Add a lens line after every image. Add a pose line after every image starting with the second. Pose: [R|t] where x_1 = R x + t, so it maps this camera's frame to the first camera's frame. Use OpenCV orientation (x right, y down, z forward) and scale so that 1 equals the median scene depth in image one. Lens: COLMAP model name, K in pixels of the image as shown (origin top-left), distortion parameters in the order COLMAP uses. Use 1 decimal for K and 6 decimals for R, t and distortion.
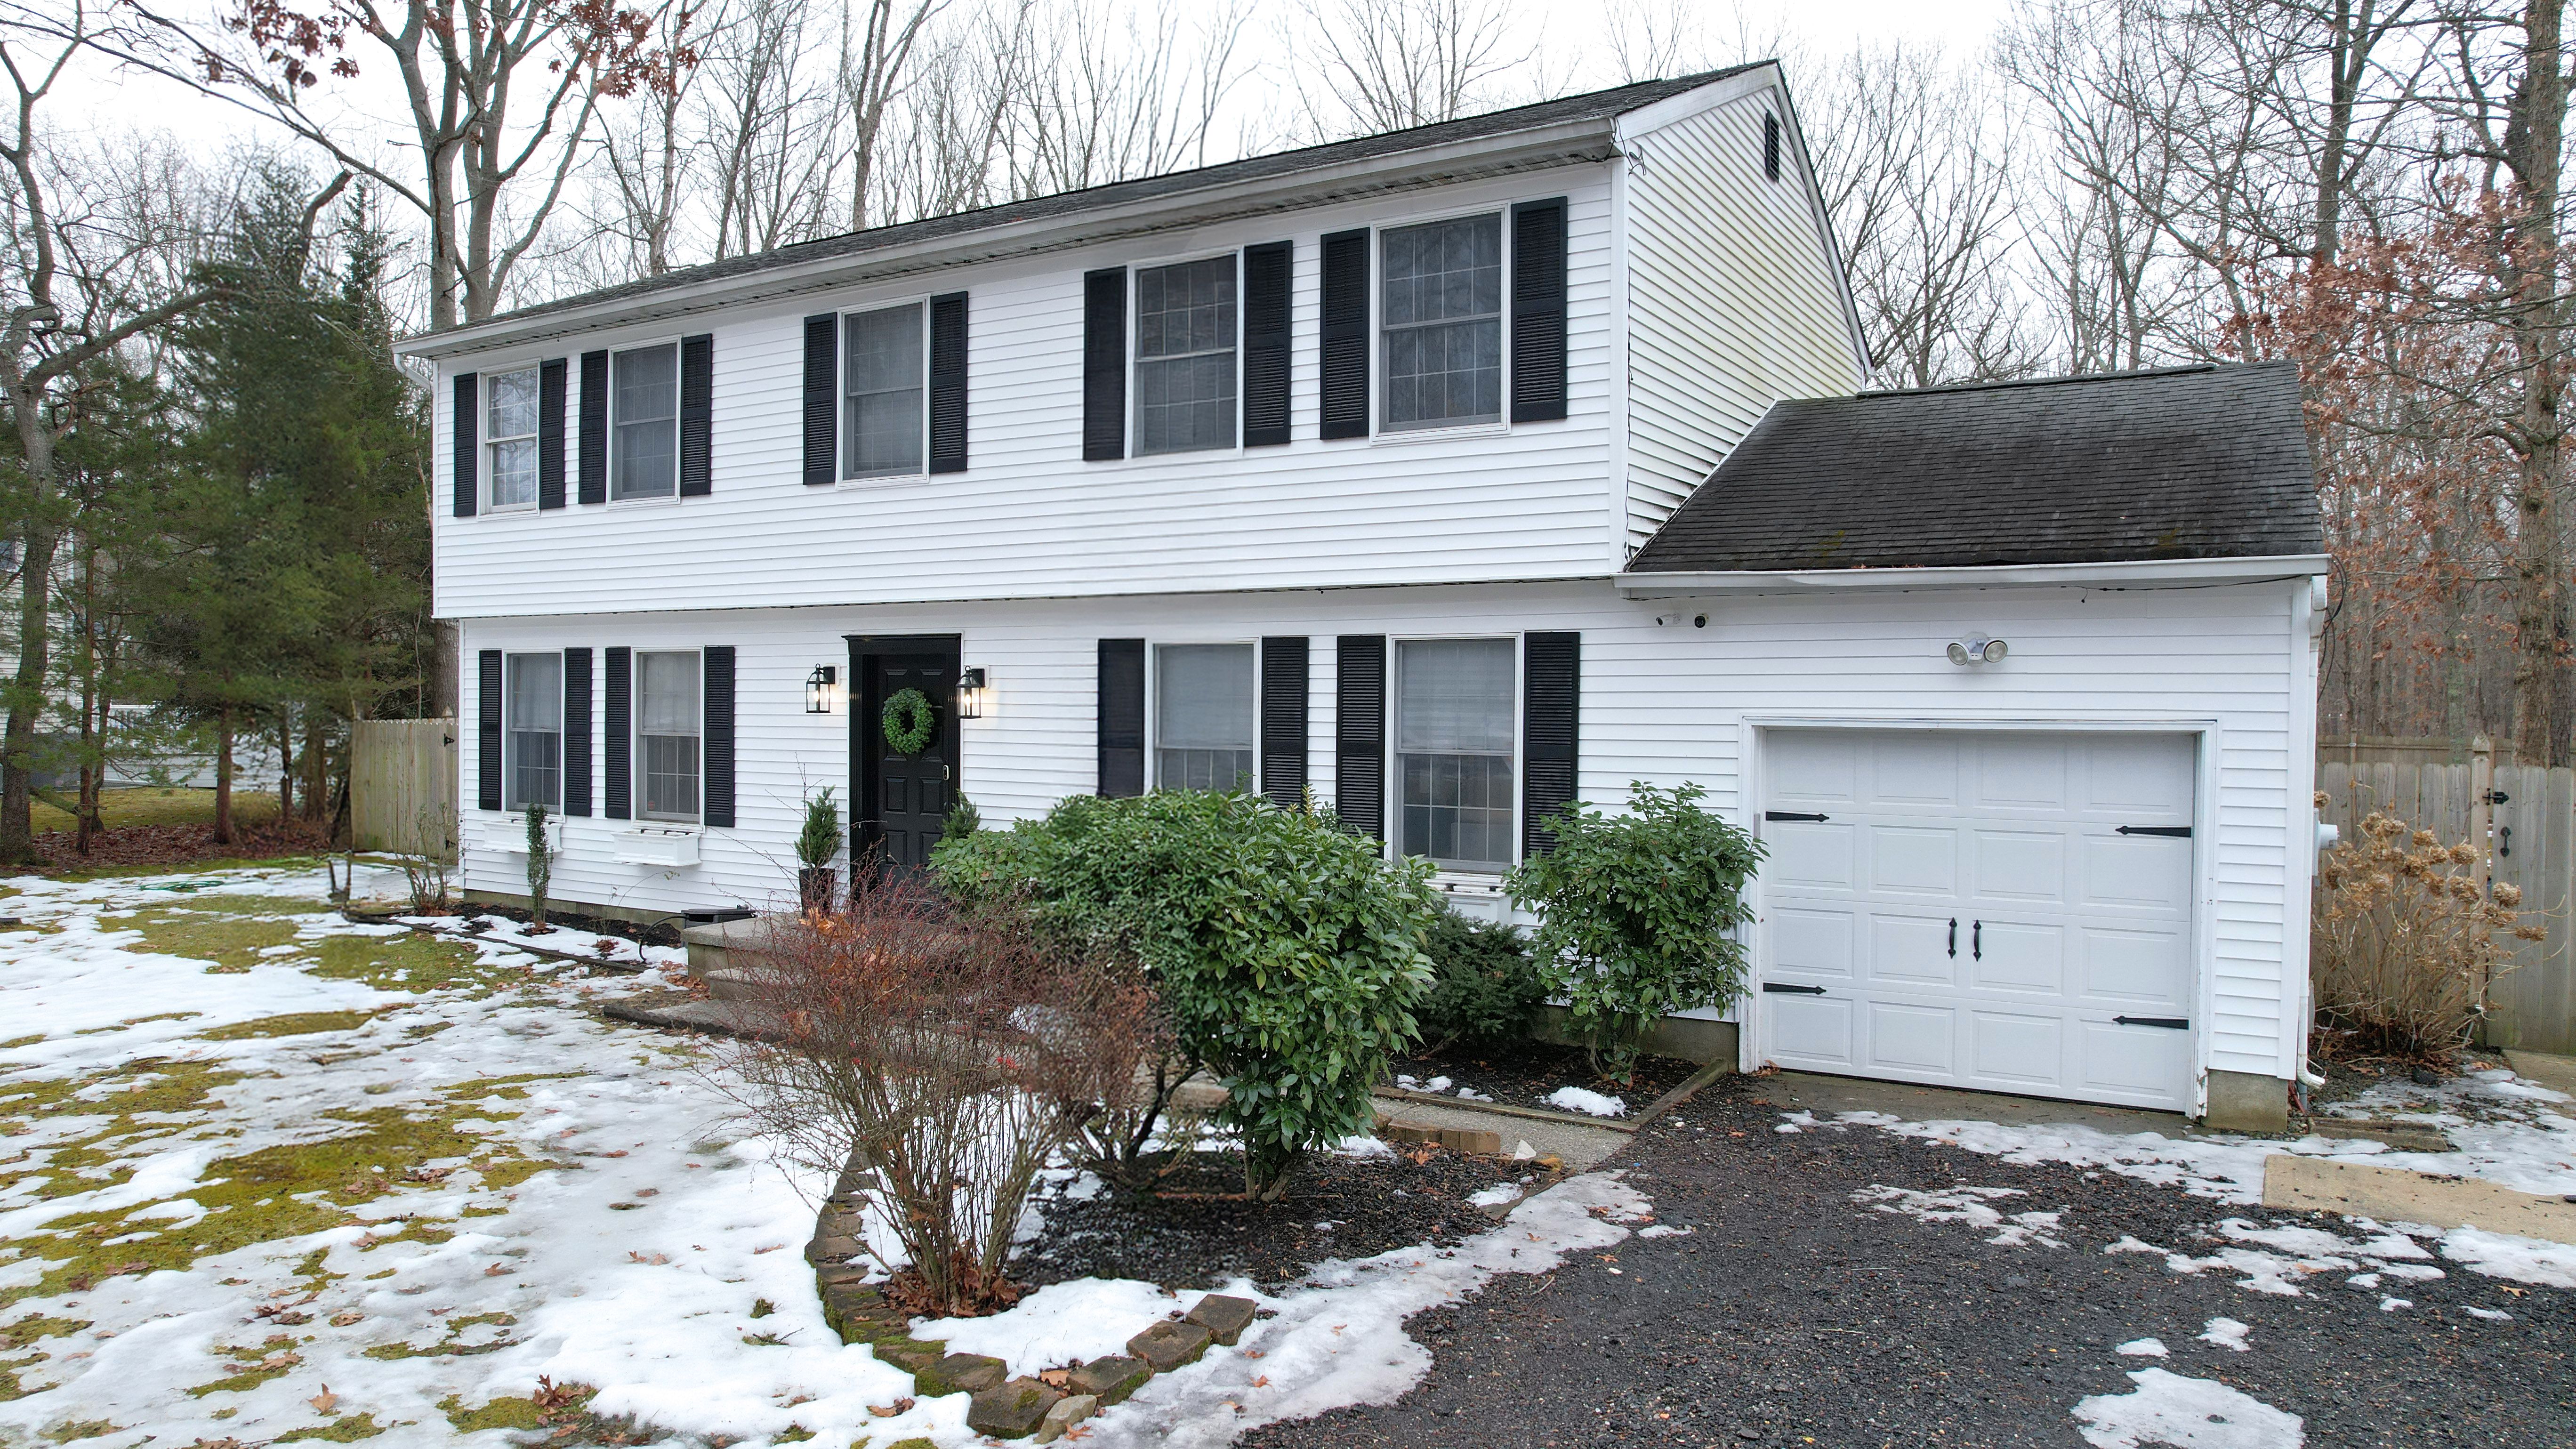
lens RADIAL K [[1654.0, 0, 1288.0], [0, 1654.0, 724.5], [0, 0, 1]] dist [-0.047937, 0.001903]
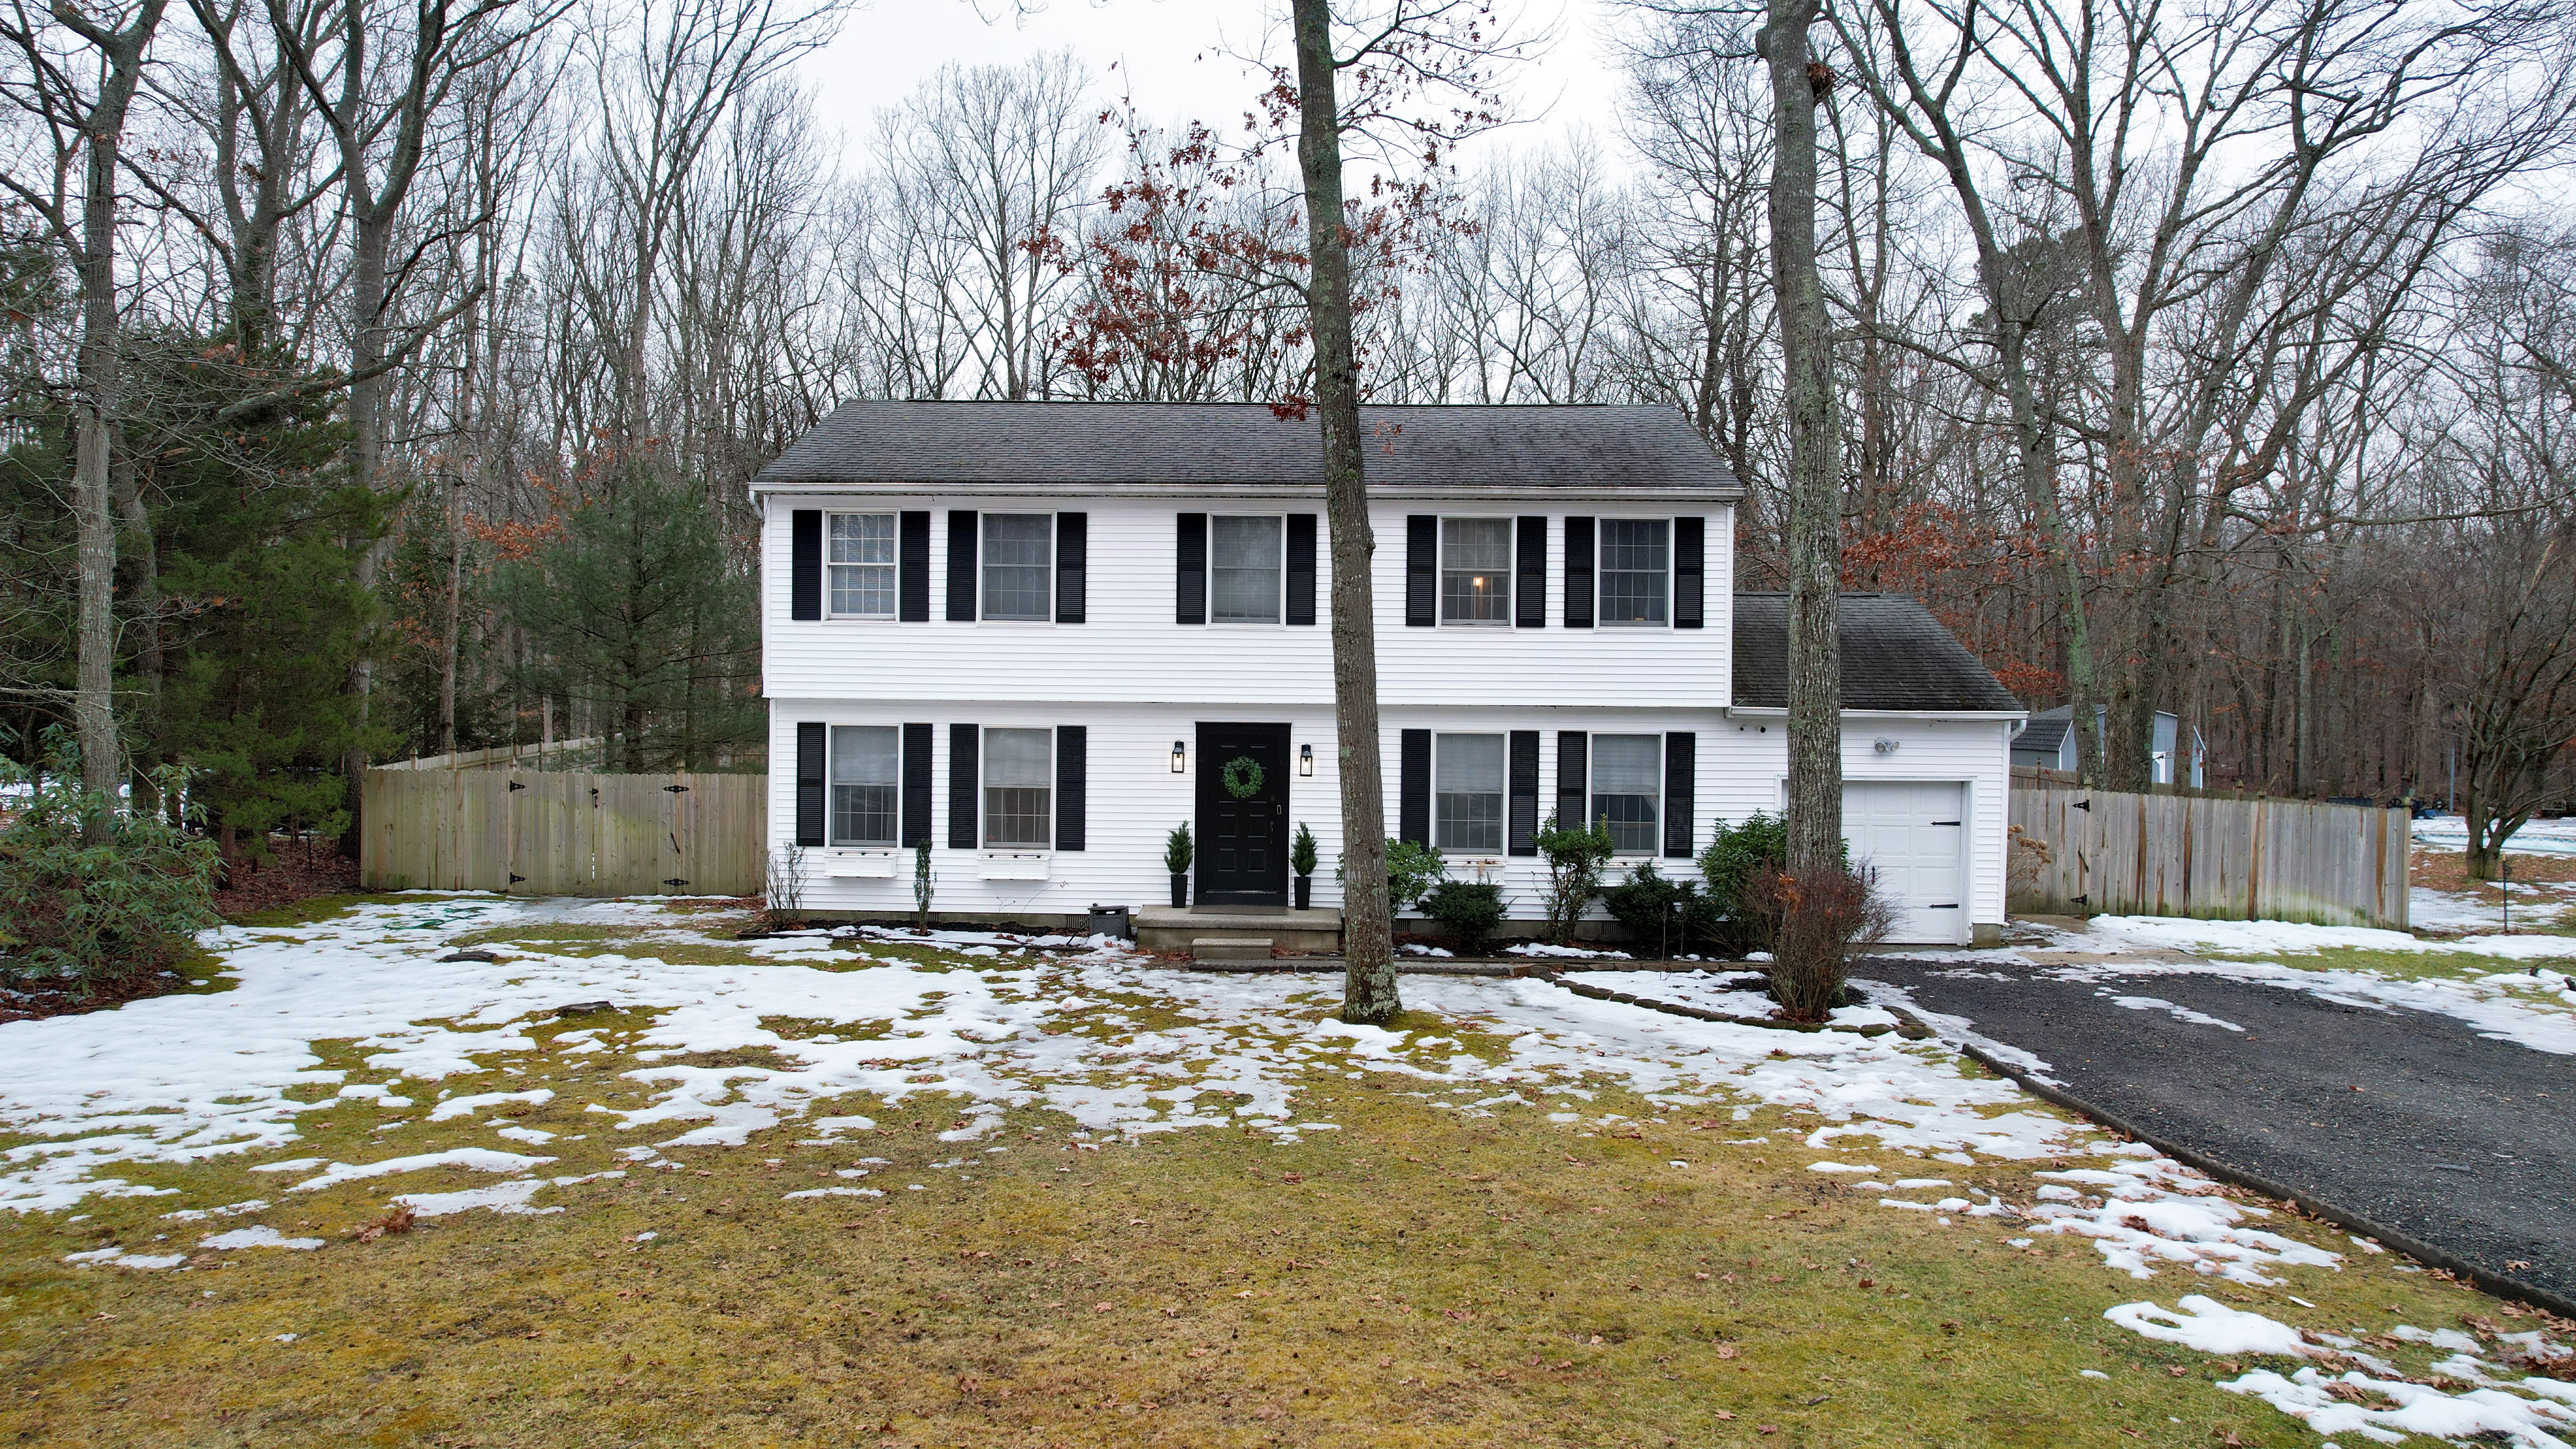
lens RADIAL K [[1654.0, 0, 1288.0], [0, 1654.0, 724.5], [0, 0, 1]] dist [-0.047937, 0.001903]
pose [[0.872574, -0.004384, 0.488462, -0.986302], [0.002349, 0.999986, 0.004779, -0.061600], [-0.488476, -0.003022, 0.872572, -0.399642]]
